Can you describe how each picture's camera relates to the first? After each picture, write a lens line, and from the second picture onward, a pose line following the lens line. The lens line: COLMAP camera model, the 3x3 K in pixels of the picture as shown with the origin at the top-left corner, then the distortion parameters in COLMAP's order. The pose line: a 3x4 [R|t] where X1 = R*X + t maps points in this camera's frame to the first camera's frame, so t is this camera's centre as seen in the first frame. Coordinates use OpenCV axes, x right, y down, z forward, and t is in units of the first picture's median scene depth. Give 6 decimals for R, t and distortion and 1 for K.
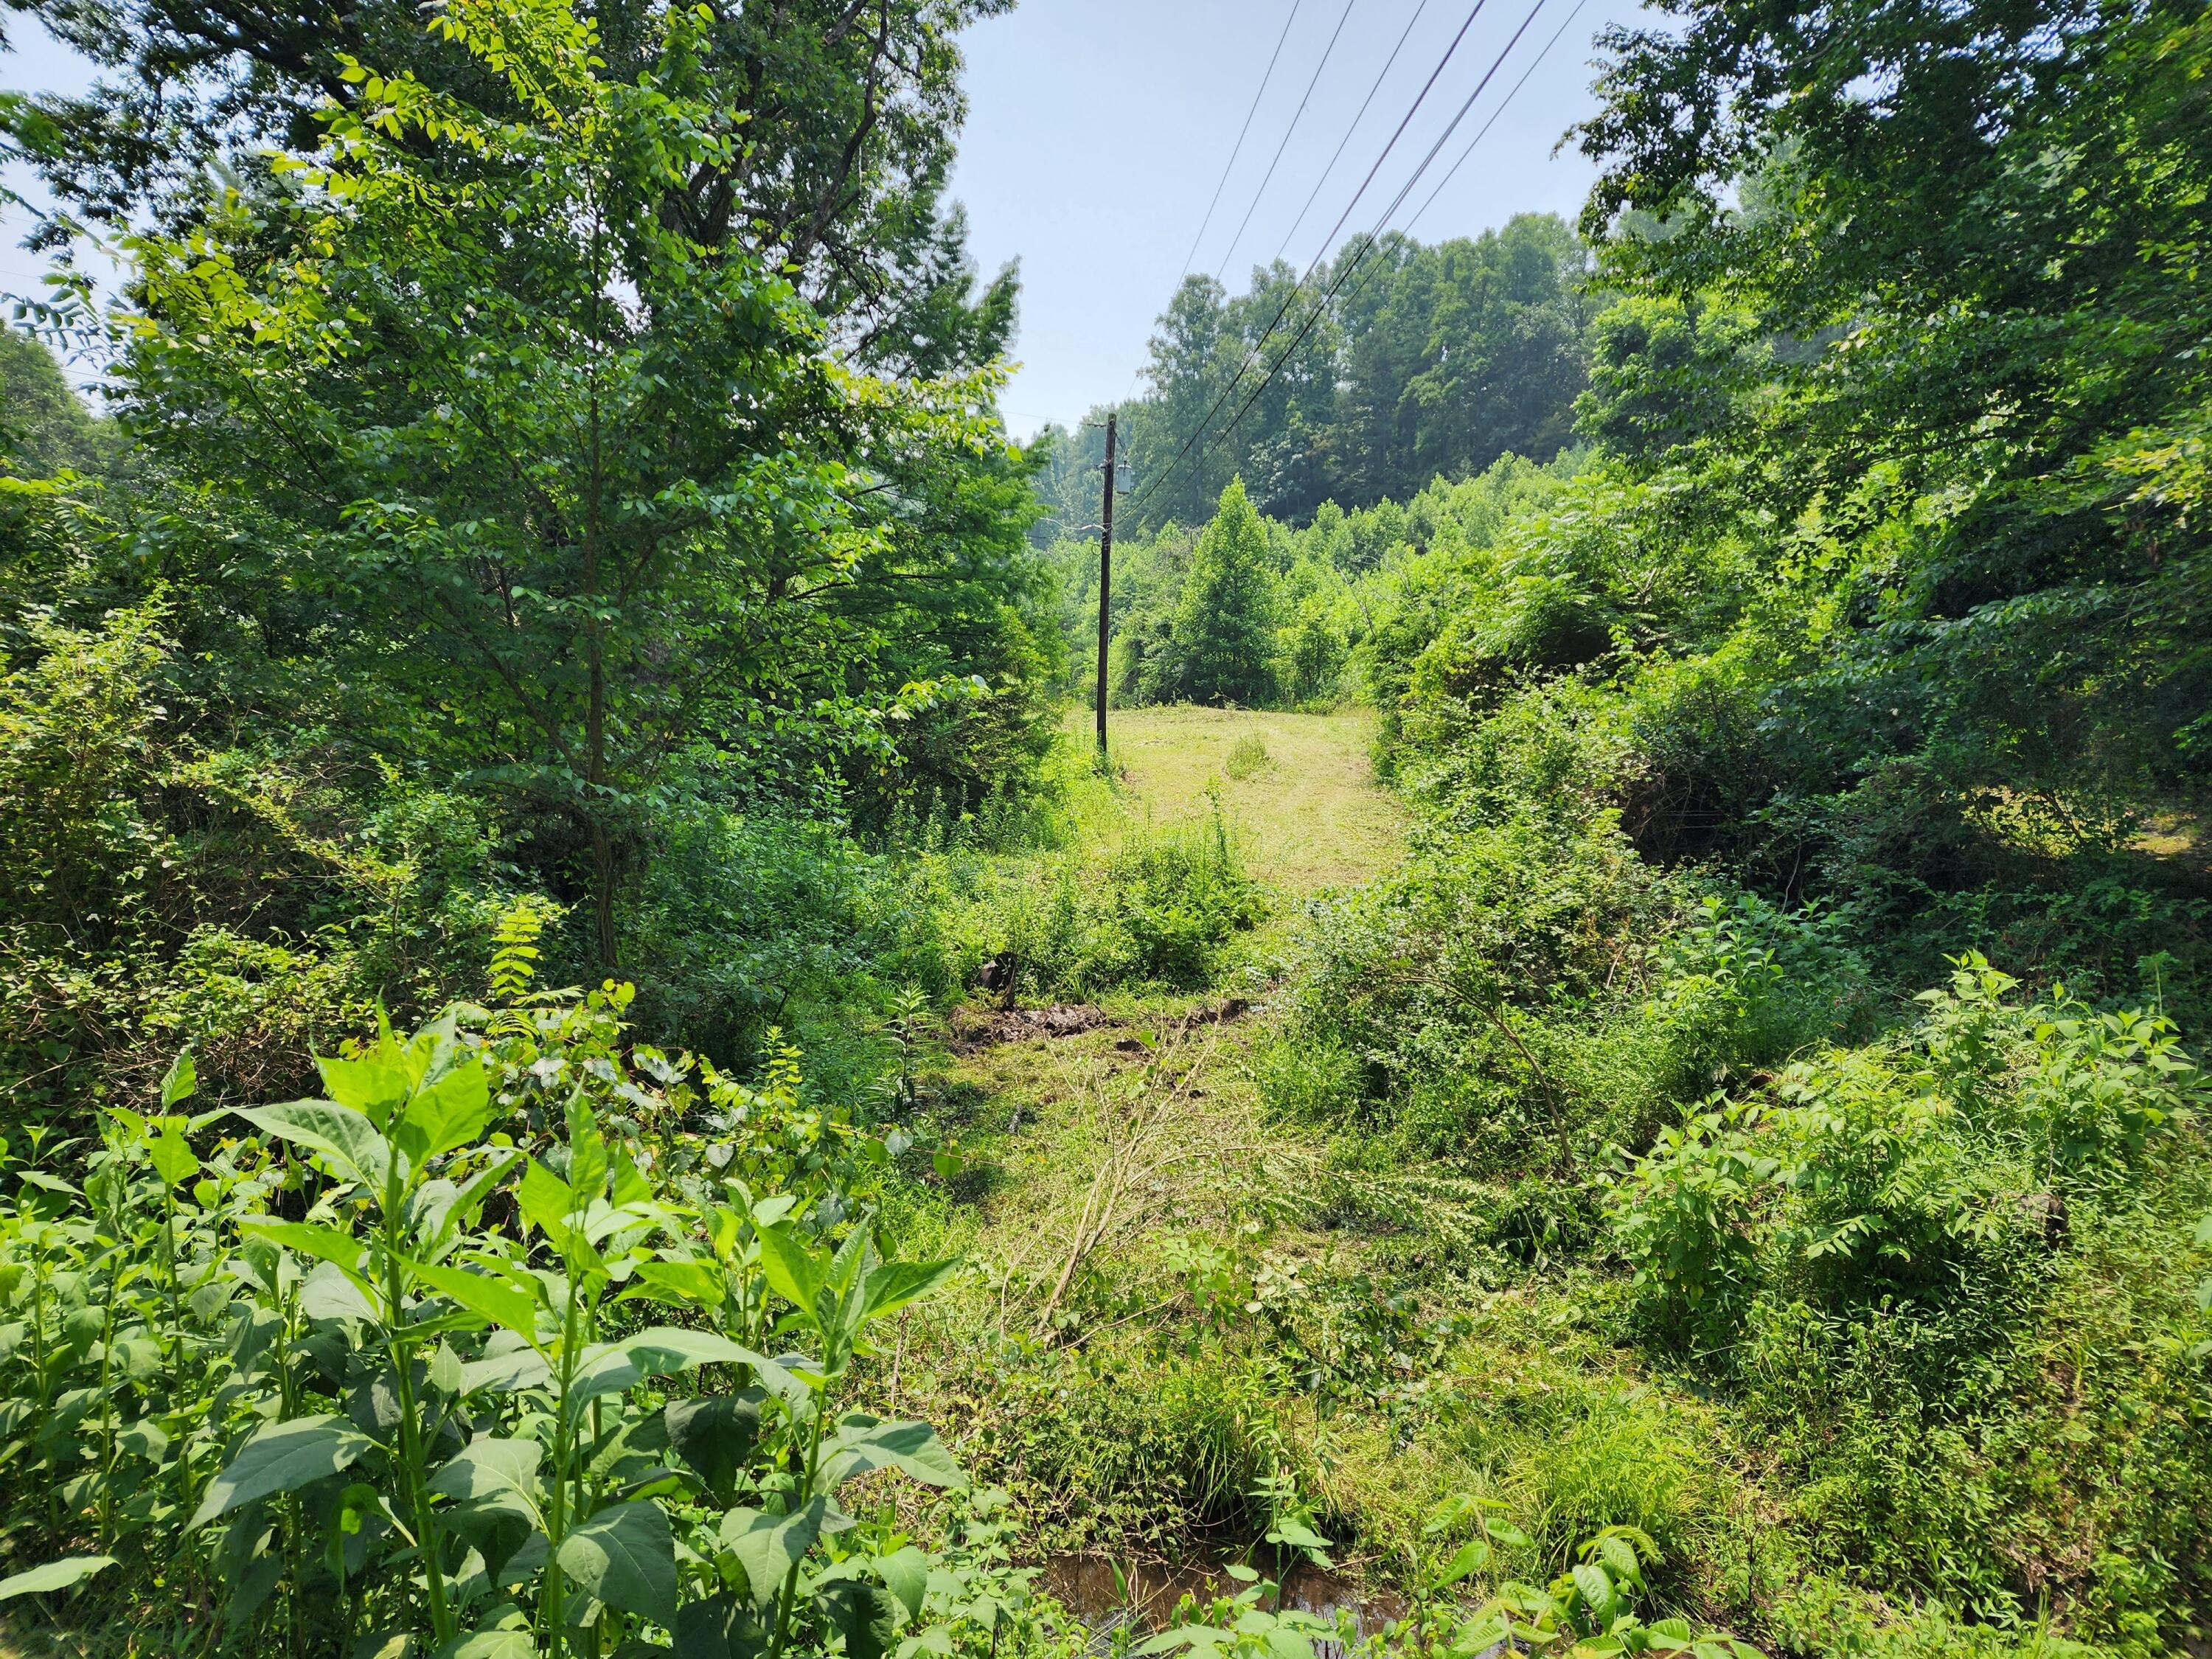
lens RADIAL K [[1486.5, 0, 1106.0], [0, 1486.5, 829.5], [0, 0, 1]] dist [0.428793, 0.000064]
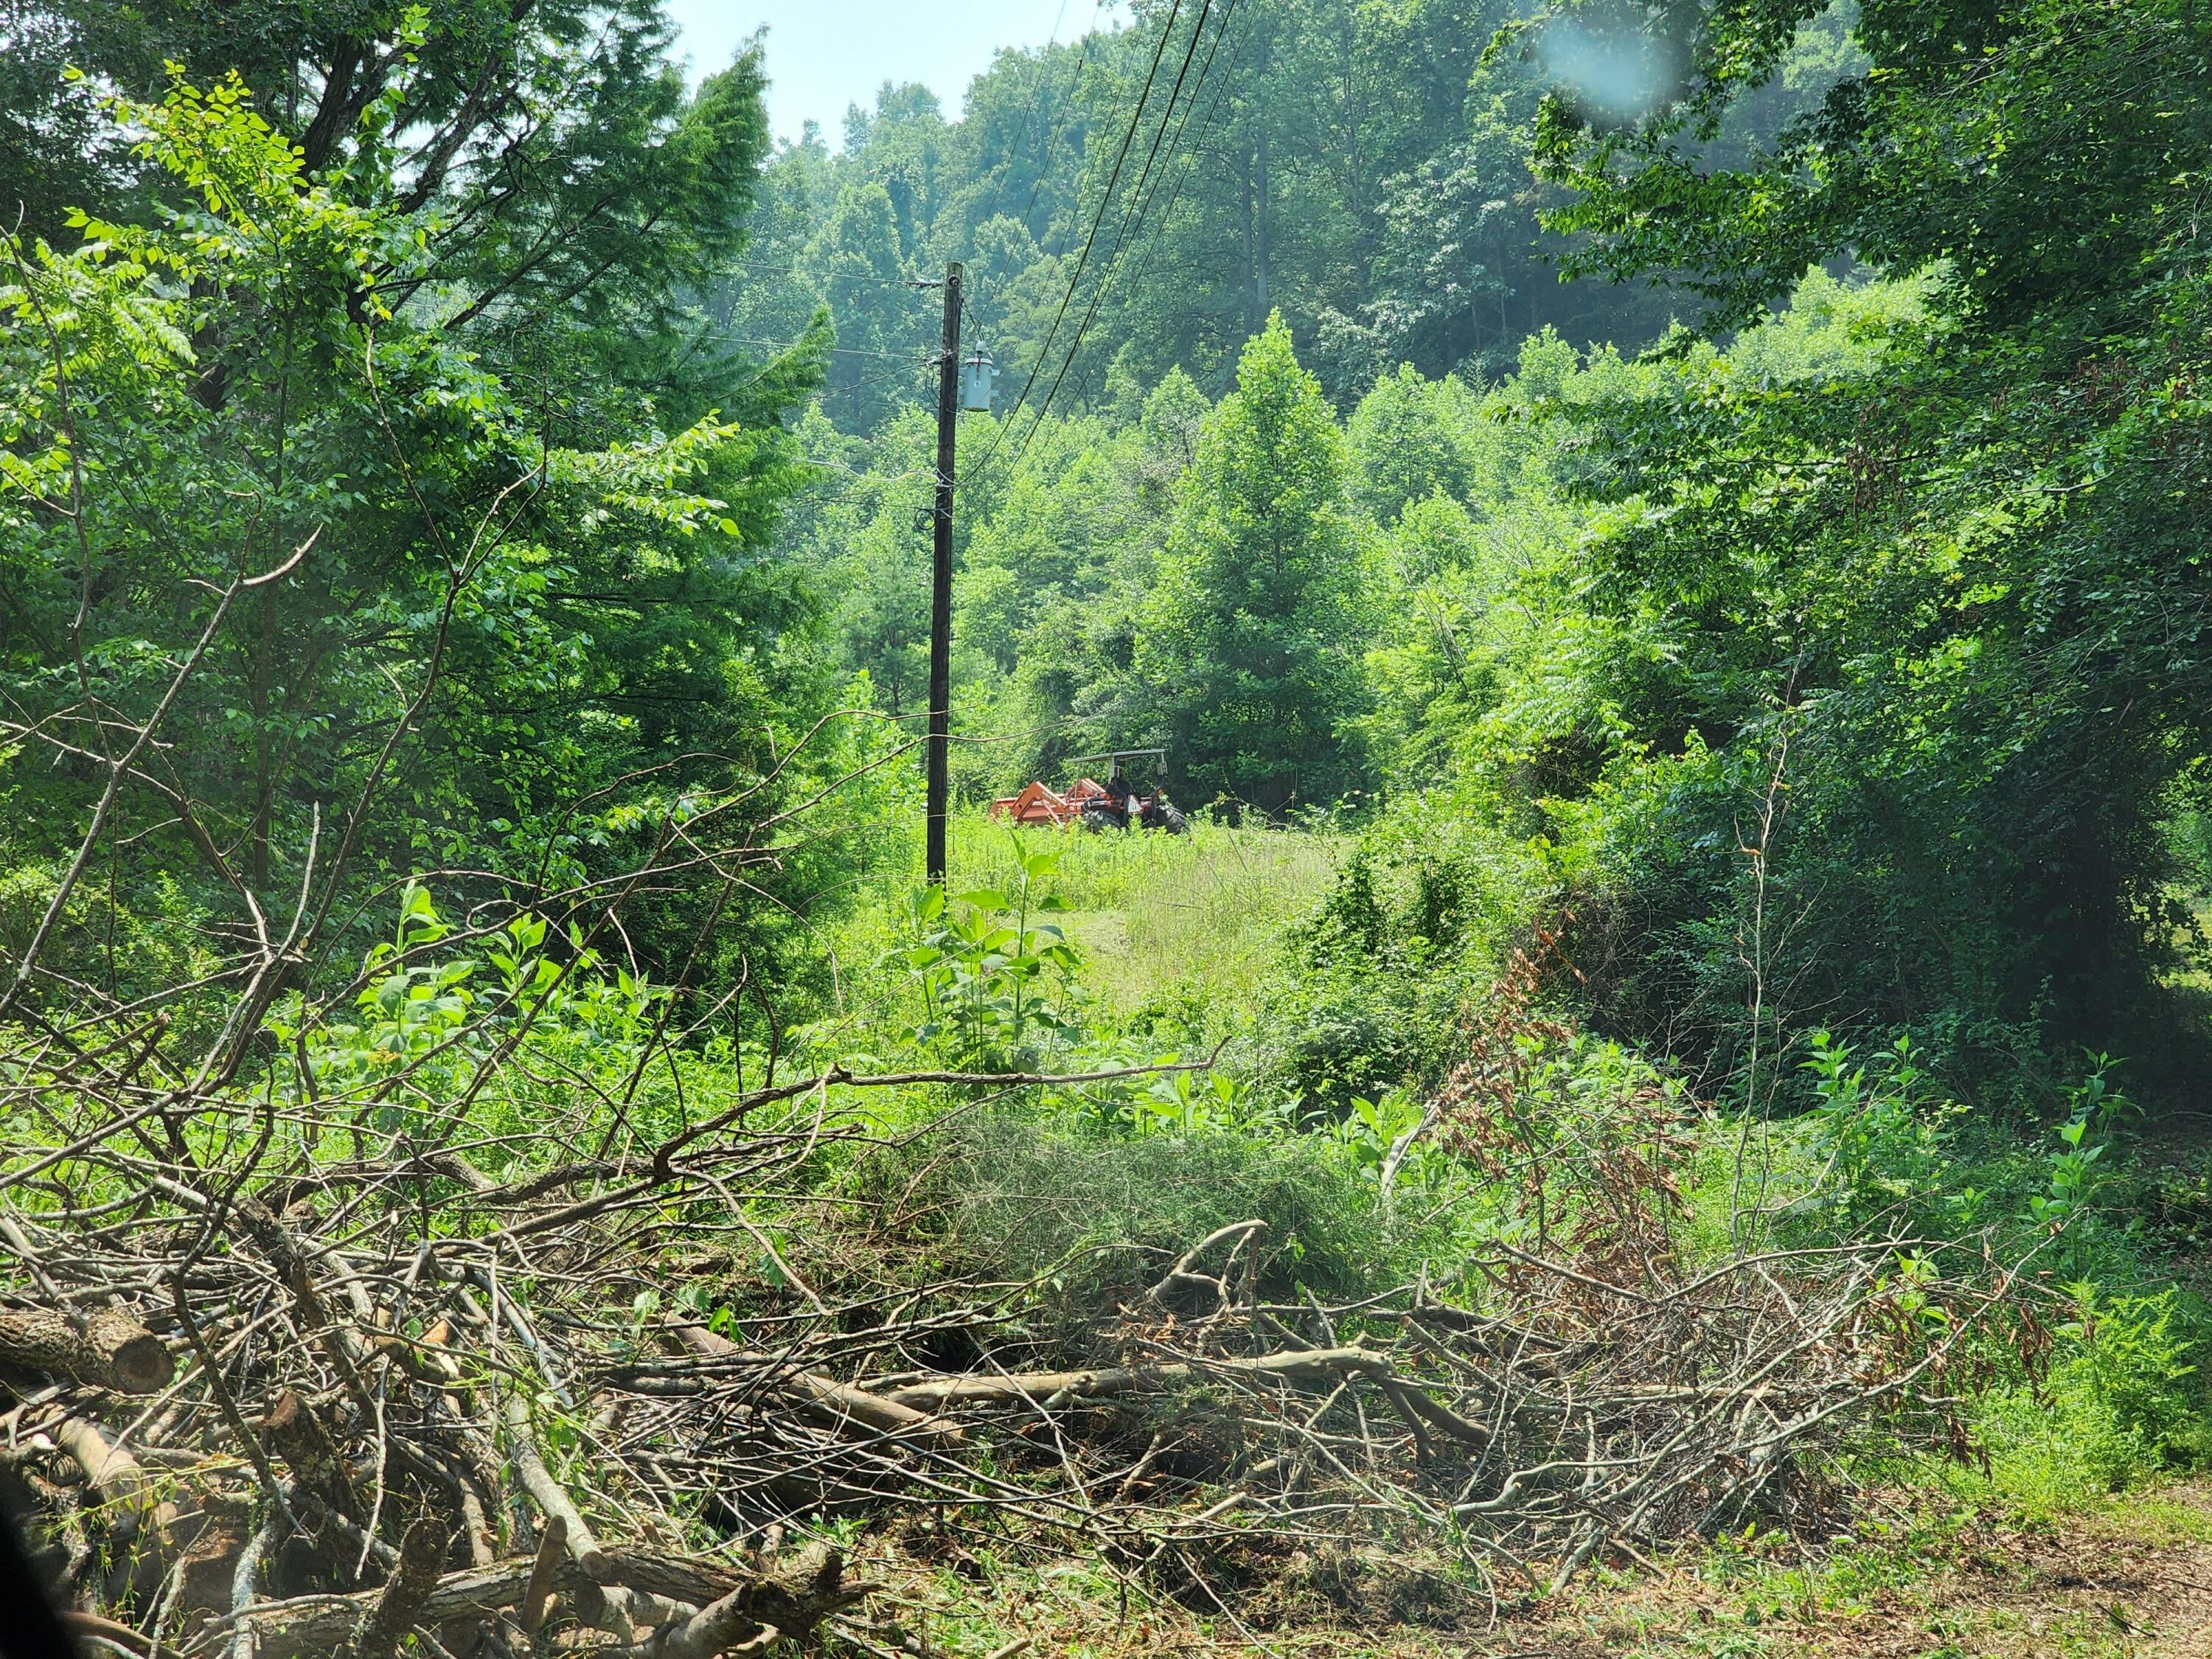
lens RADIAL K [[4433.2, 0, 1106.0], [0, 4433.2, 829.5], [0, 0, 1]] dist [0.043555, 3.839544]
pose [[0.999905, -0.011319, 0.007906, 0.026865], [0.011926, 0.996601, -0.081508, 0.026199], [-0.006956, 0.081594, 0.996641, -0.305904]]
